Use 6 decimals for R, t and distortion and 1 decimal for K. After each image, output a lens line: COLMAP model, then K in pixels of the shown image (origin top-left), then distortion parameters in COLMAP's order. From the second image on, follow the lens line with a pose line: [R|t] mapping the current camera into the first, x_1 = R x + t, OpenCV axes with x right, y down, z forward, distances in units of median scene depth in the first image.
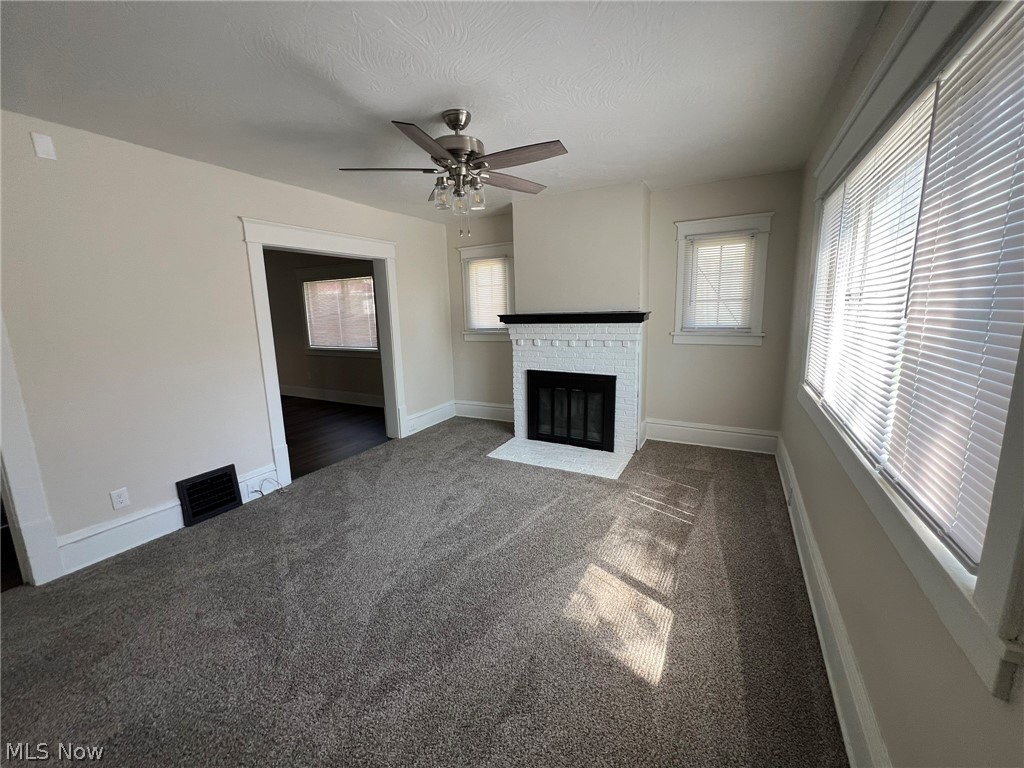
lens RADIAL K [[410.4, 0, 509.6], [0, 410.4, 380.2], [0, 0, 1]] dist [-0.000160, -0.000387]
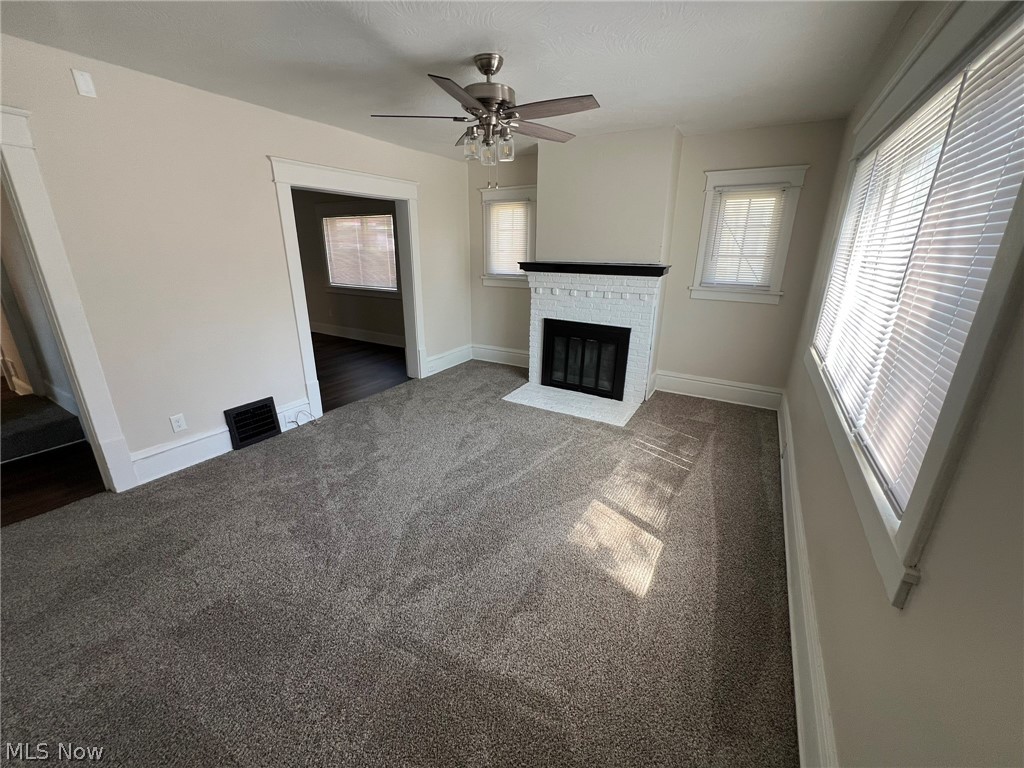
lens RADIAL K [[410.4, 0, 509.6], [0, 410.4, 380.2], [0, 0, 1]] dist [-0.000160, -0.000387]
pose [[0.998650, 0.044773, -0.026334, -0.017350], [-0.040581, 0.988965, 0.142483, -0.025964], [0.032423, -0.141222, 0.989447, -0.071185]]
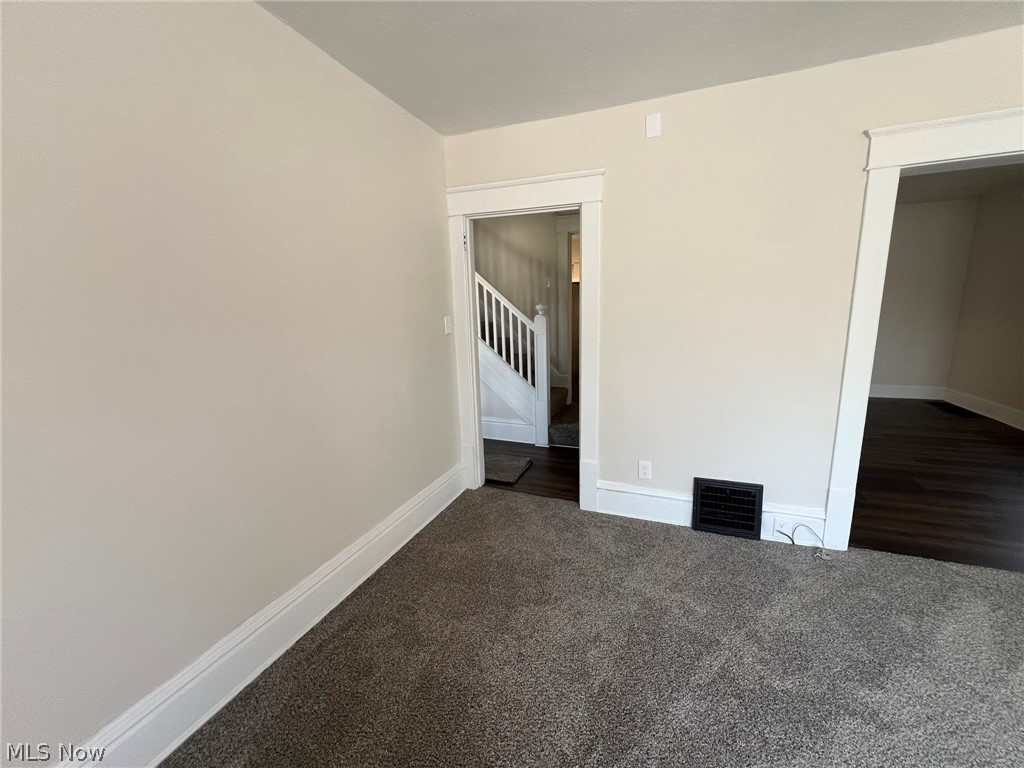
lens RADIAL K [[407.0, 0, 514.3], [0, 407.0, 382.3], [0, 0, 1]] dist [0.000184, 0.000009]
pose [[0.126258, 0.206592, -0.970247, -0.043764], [-0.148004, 0.971050, 0.187504, -0.071863], [0.980894, 0.119926, 0.153179, 0.514487]]
